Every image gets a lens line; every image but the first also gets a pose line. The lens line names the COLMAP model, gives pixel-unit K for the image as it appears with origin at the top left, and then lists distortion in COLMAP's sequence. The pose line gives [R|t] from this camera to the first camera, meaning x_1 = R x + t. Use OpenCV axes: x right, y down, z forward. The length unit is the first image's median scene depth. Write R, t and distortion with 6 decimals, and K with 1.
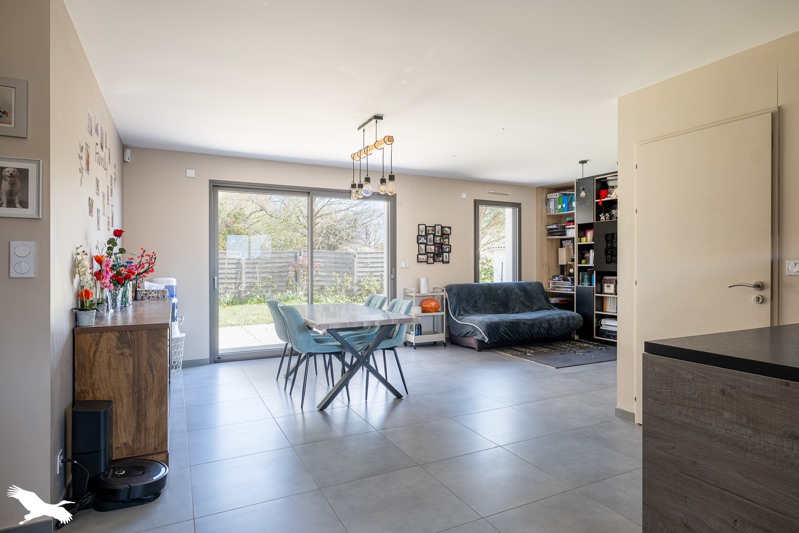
lens RADIAL K [[434.0, 0, 396.3], [0, 434.0, 264.6], [0, 0, 1]] dist [-0.004788, -0.000802]
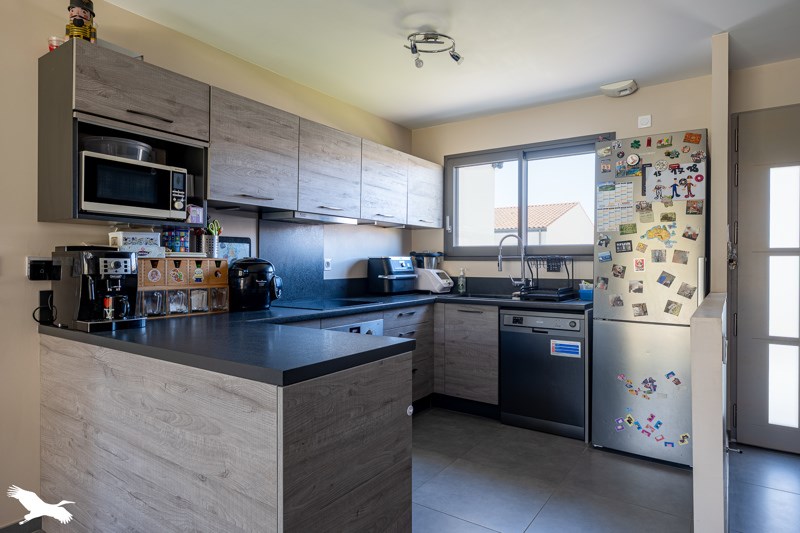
lens RADIAL K [[463.3, 0, 400.4], [0, 463.3, 263.9], [0, 0, 1]] dist [0.000396, 0.000031]
pose [[-0.476699, -0.003087, 0.879061, -0.228751], [0.002005, 0.999987, 0.004598, -0.003871], [-0.879064, 0.003954, -0.476687, 1.402480]]
